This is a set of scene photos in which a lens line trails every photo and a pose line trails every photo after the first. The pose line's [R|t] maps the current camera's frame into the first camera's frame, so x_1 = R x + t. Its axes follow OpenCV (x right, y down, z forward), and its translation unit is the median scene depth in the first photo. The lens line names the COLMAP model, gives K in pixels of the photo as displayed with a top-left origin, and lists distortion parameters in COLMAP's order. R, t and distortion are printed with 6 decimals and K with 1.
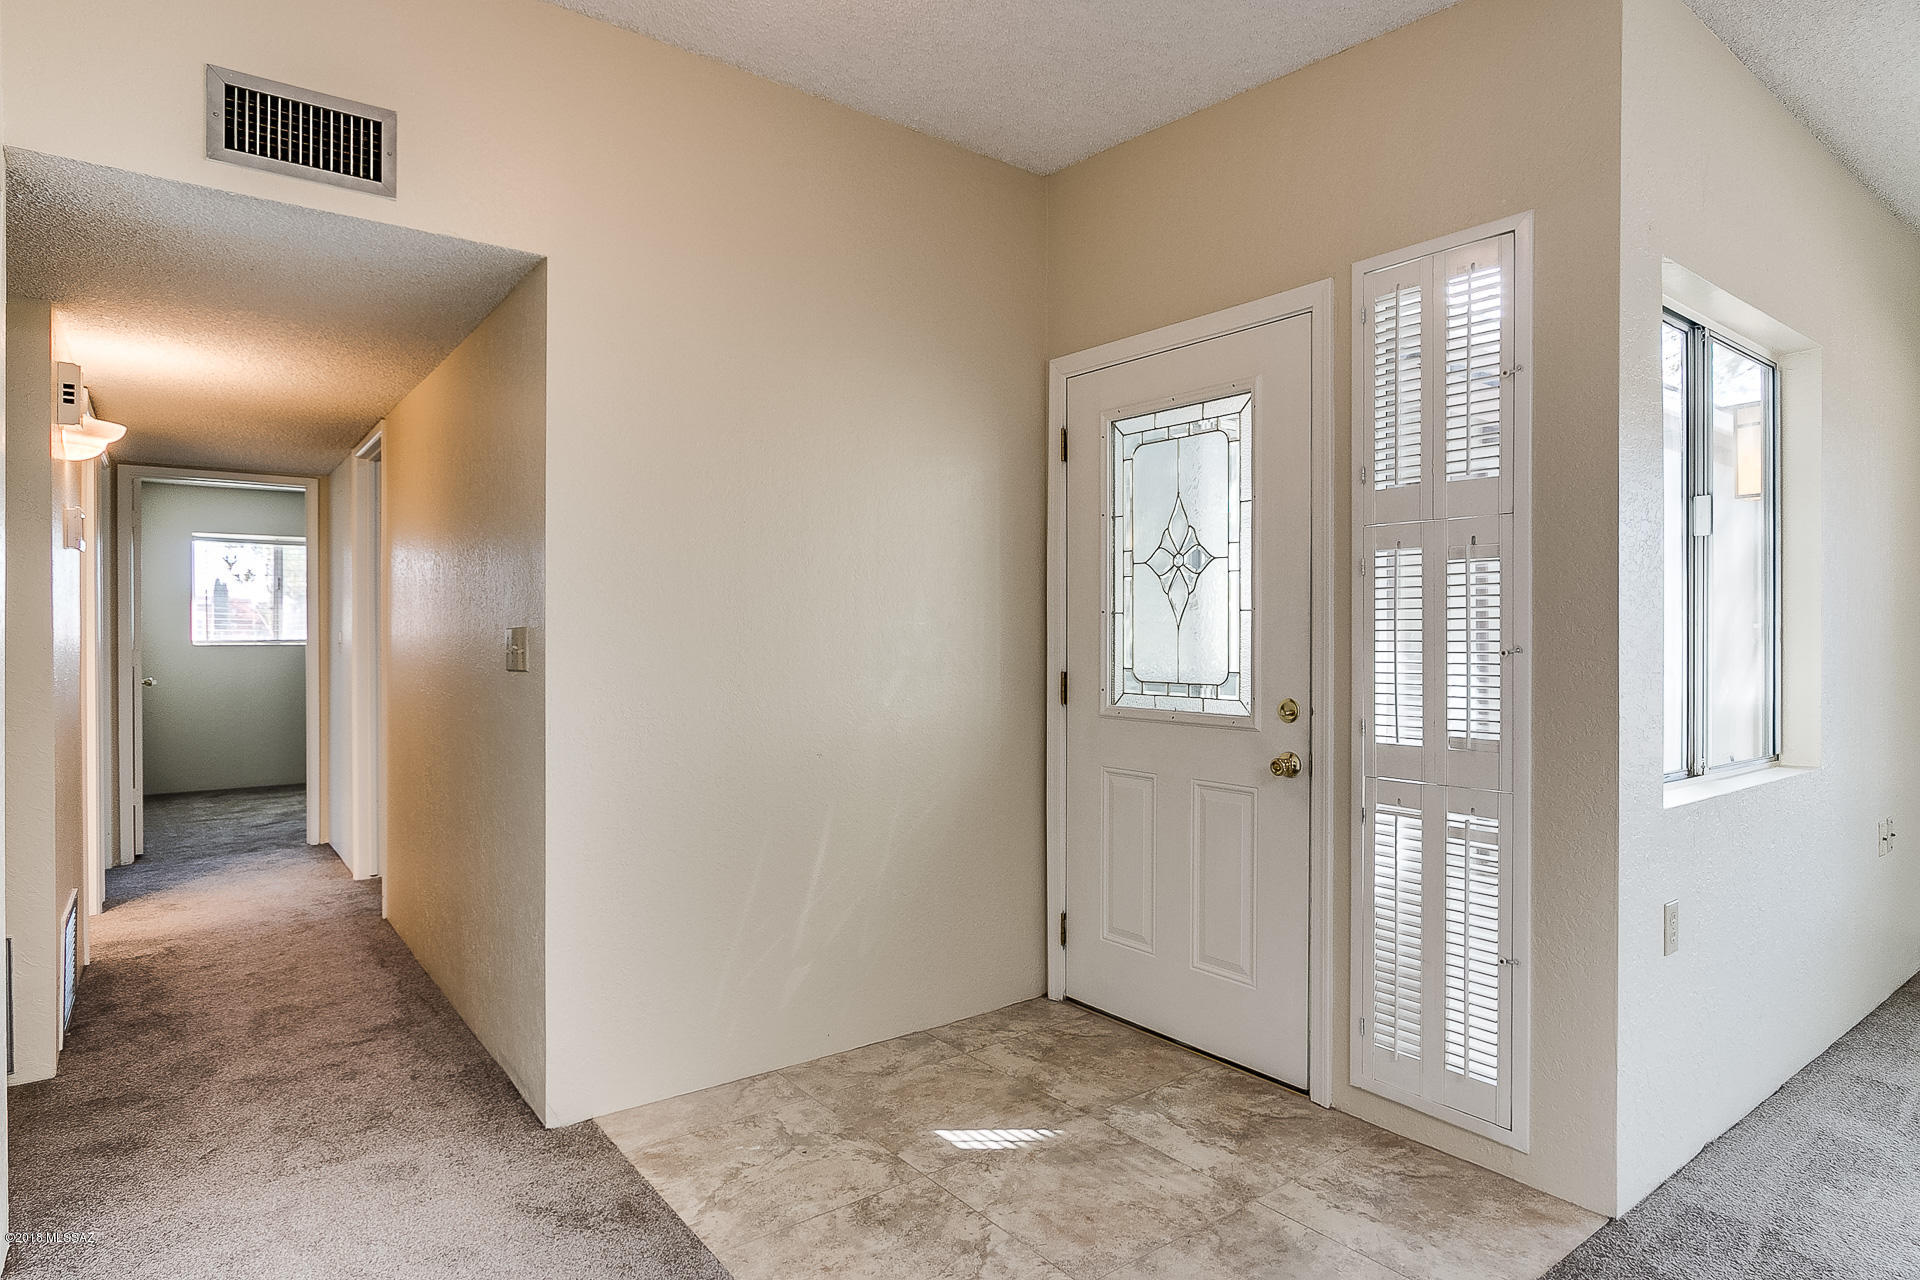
lens RADIAL K [[1046.9, 0, 958.6], [0, 1046.9, 634.0], [0, 0, 1]] dist [-0.012721, -0.000008]
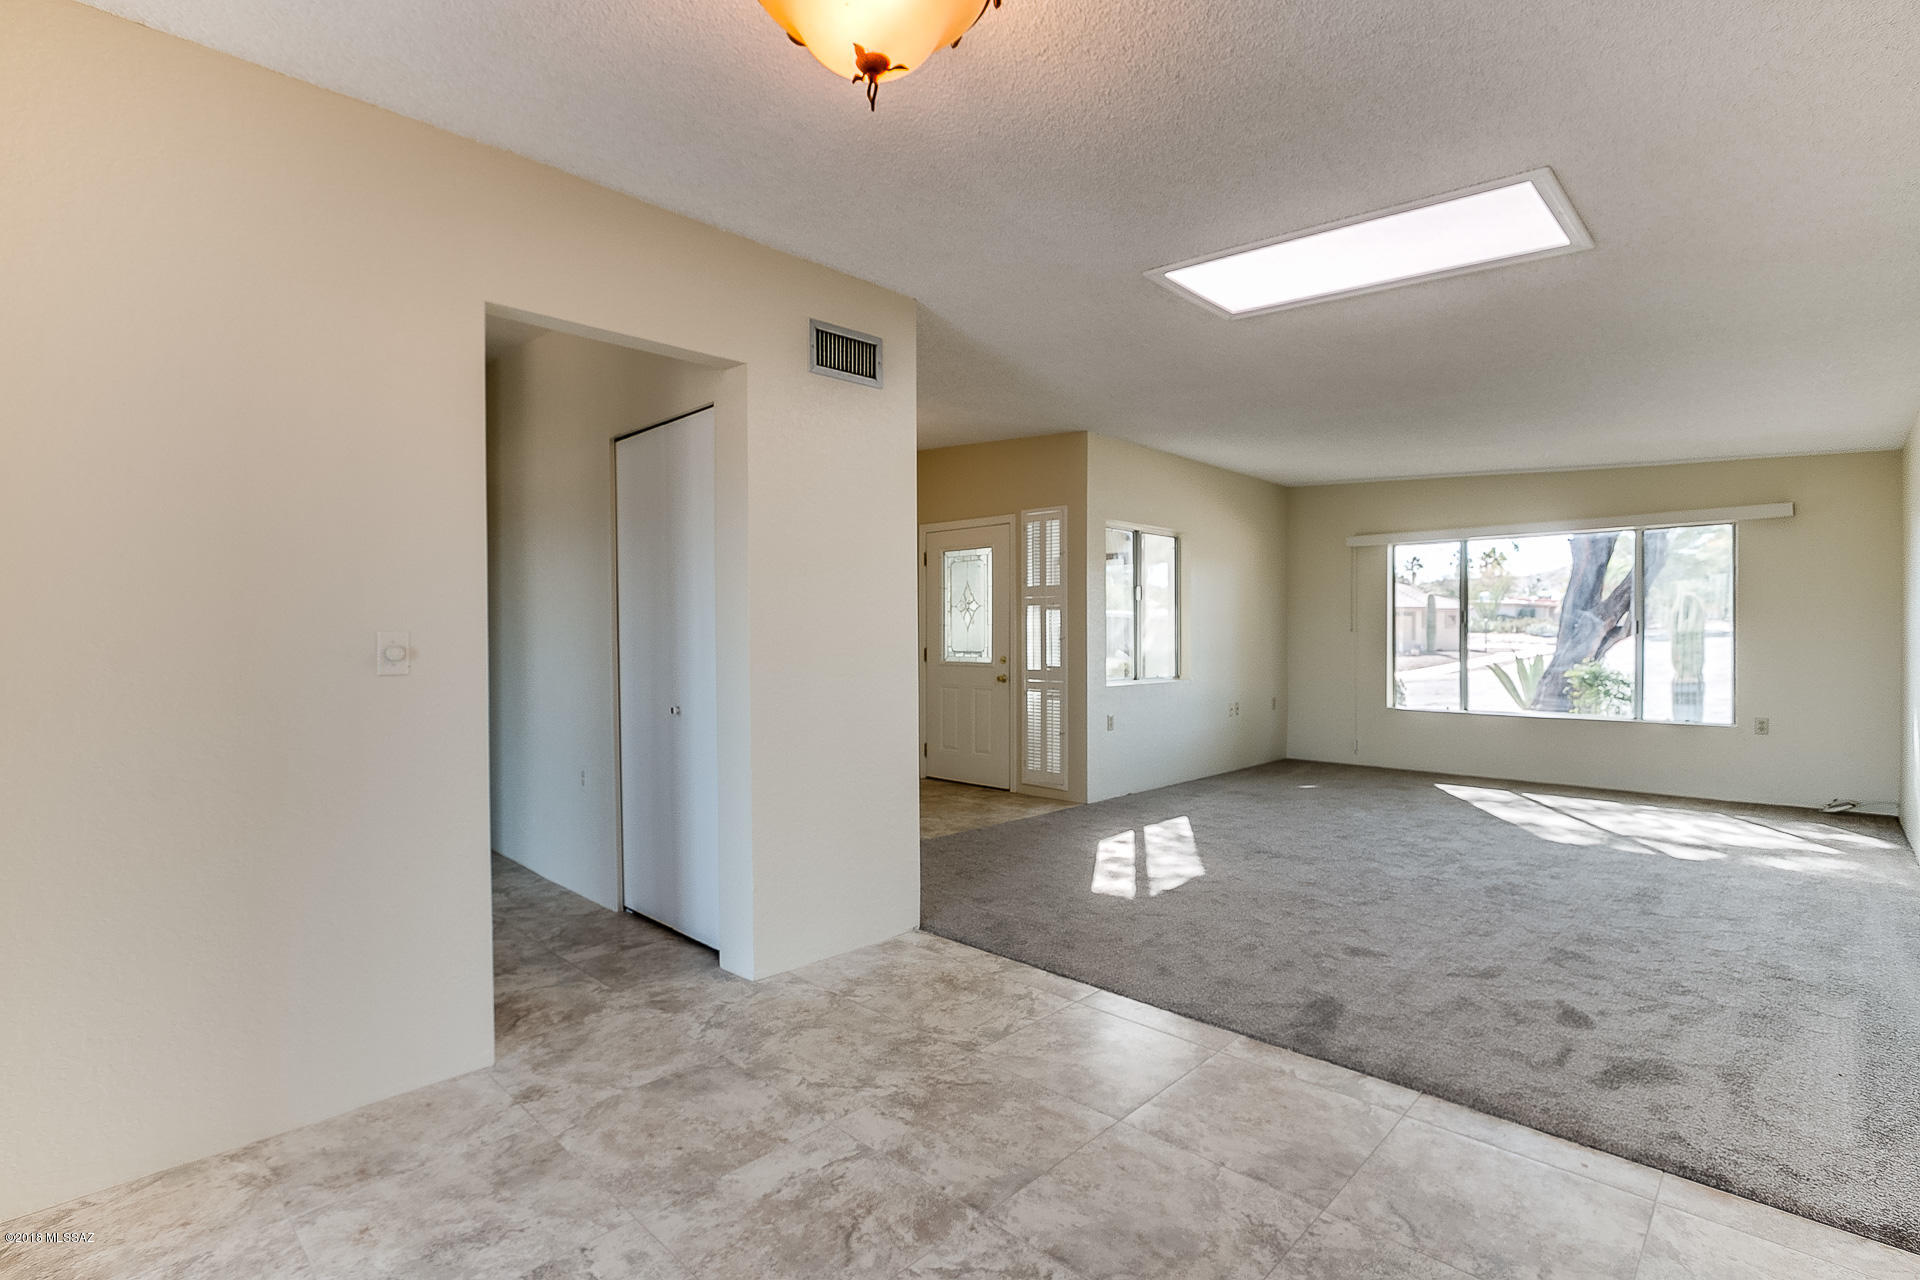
lens RADIAL K [[898.2, 0, 960.0], [0, 898.2, 640.0], [0, 0, 1]] dist [-0.016000, -0.000306]
pose [[0.988807, -0.004956, 0.149117, -0.187366], [0.003226, 0.999925, 0.011838, -0.012419], [-0.149164, -0.011225, 0.988749, -1.553817]]
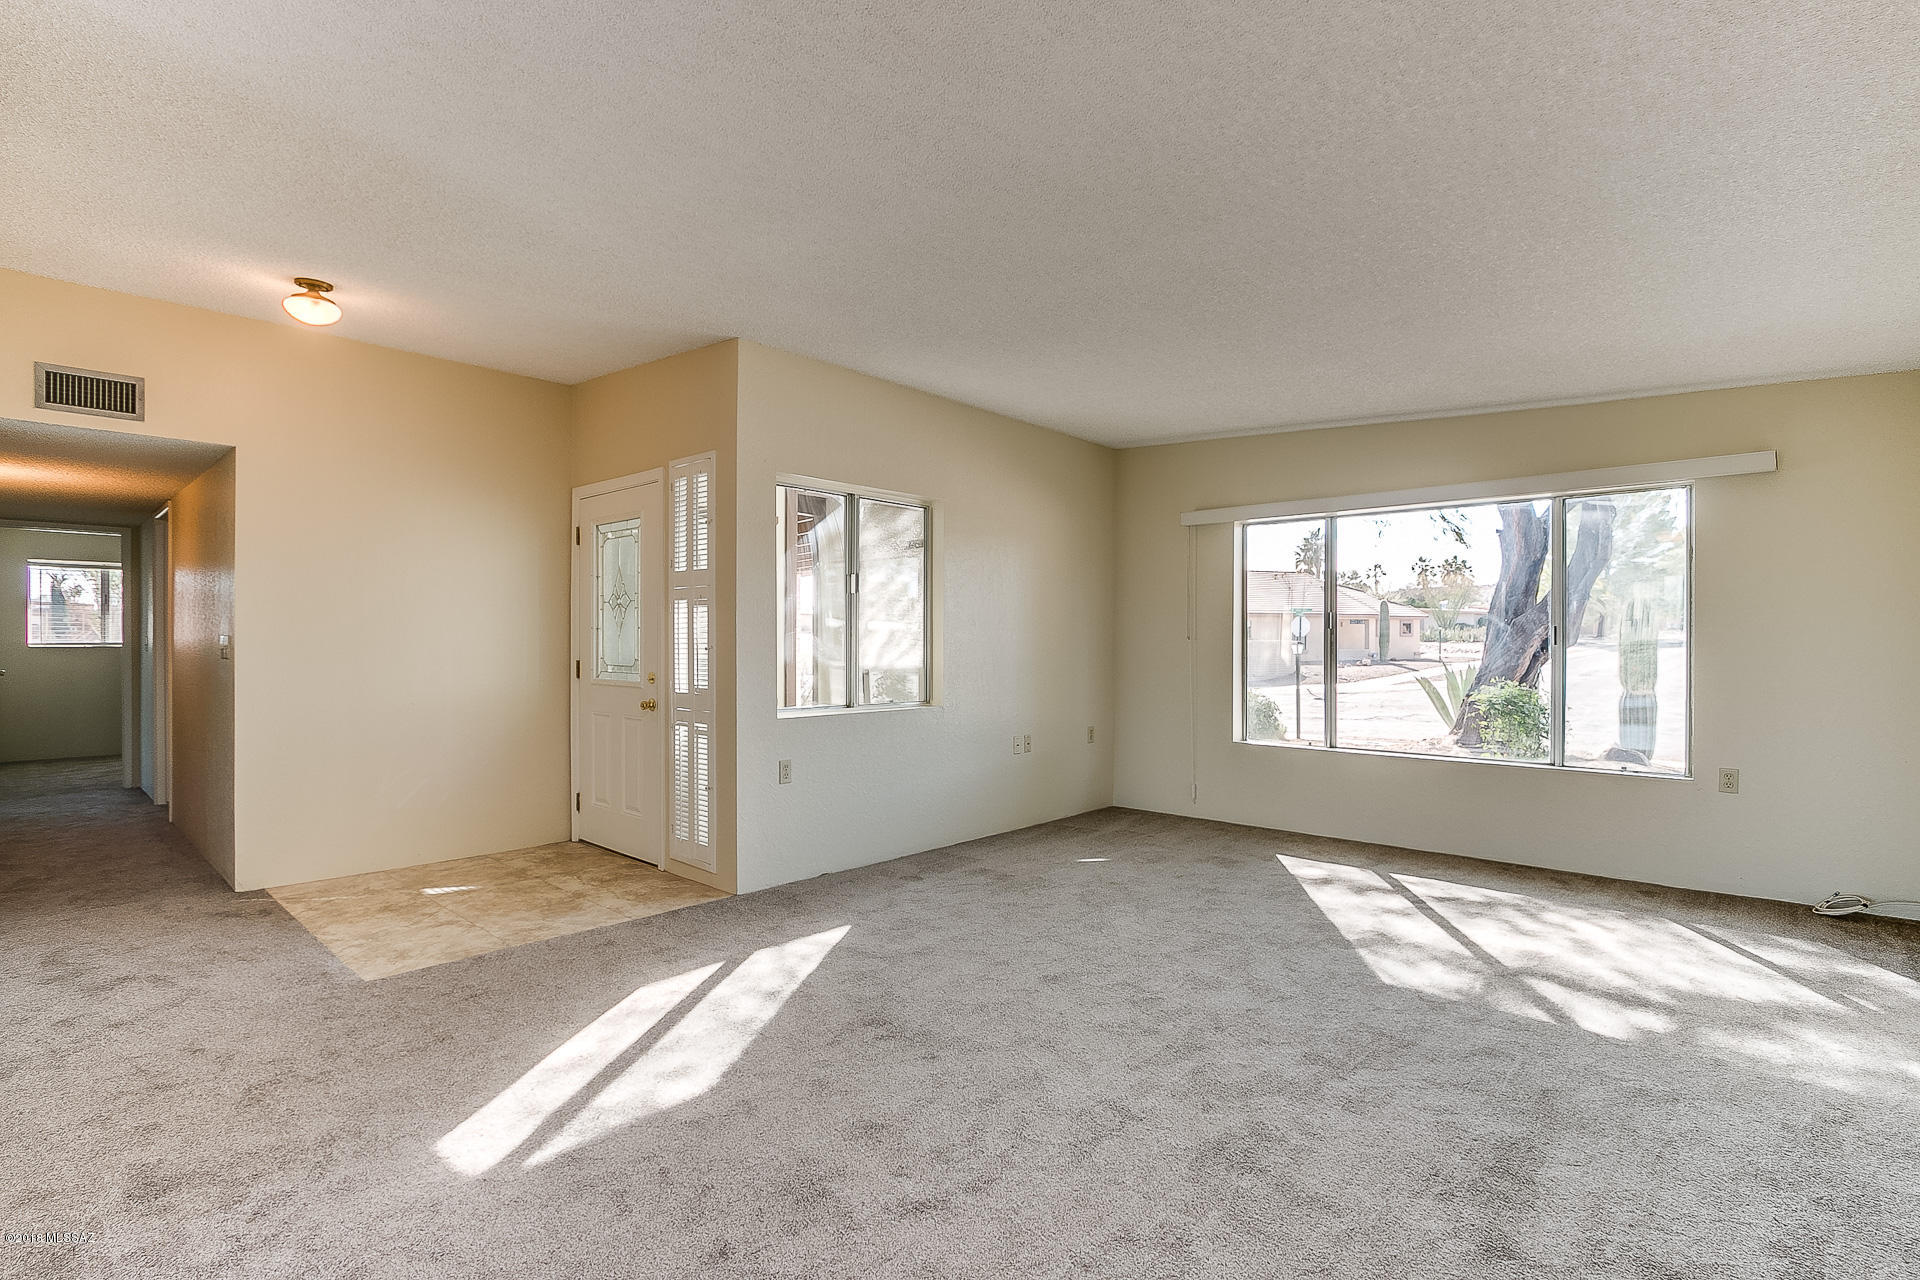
lens RADIAL K [[898.2, 0, 960.0], [0, 898.2, 640.0], [0, 0, 1]] dist [-0.016000, -0.000306]
pose [[0.984118, -0.000404, 0.177517, 0.634396], [-0.000260, 0.999993, 0.003718, -0.007047], [-0.177517, -0.003705, 0.984111, -0.863002]]
